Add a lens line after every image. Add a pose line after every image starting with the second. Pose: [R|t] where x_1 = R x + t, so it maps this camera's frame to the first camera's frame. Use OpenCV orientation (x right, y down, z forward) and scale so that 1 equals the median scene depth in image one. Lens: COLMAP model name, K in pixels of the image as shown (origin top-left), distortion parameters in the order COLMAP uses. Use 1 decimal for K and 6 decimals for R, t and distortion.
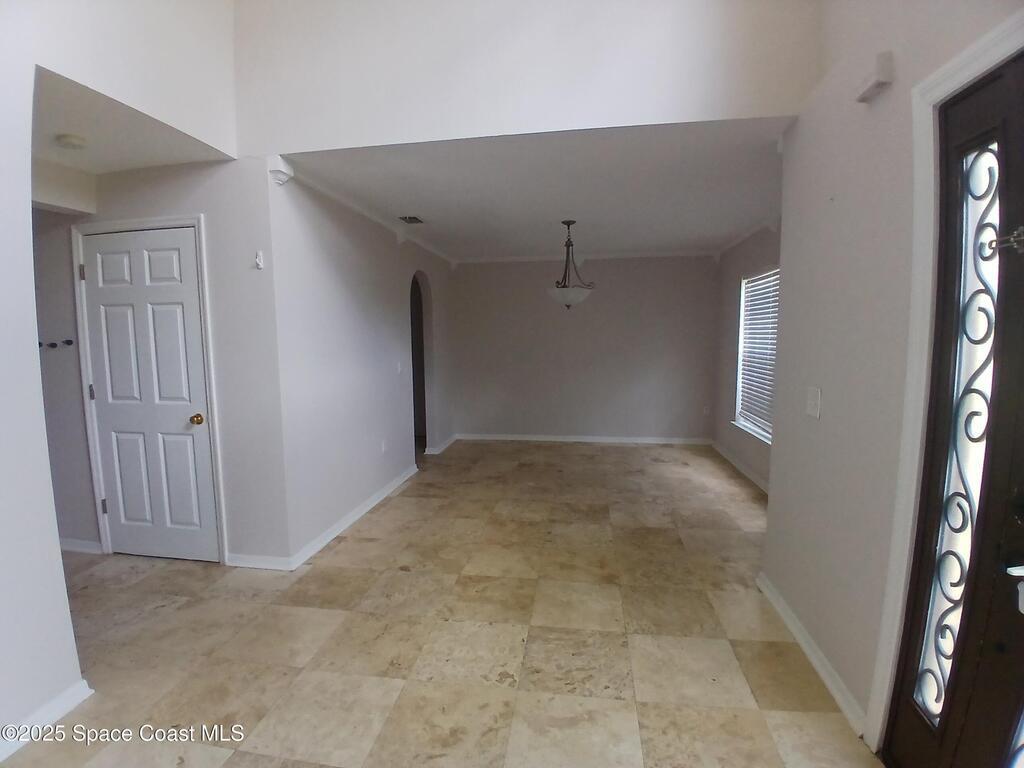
lens RADIAL K [[503.6, 0, 507.9], [0, 503.6, 396.8], [0, 0, 1]] dist [-0.039191, -0.000729]
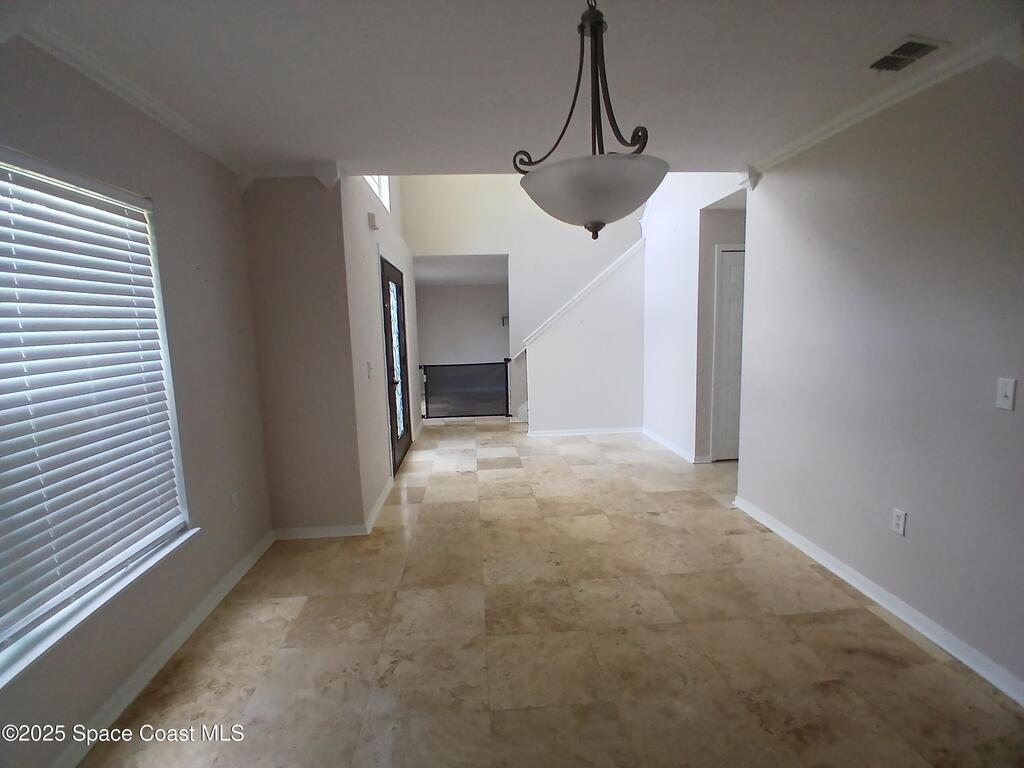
lens RADIAL K [[503.6, 0, 507.9], [0, 503.6, 396.8], [0, 0, 1]] dist [-0.039191, -0.000729]
pose [[-0.974358, 0.068915, -0.214191, 0.305100], [0.011902, 0.966394, 0.256788, -0.197816], [0.224690, 0.247654, -0.942434, 1.609783]]
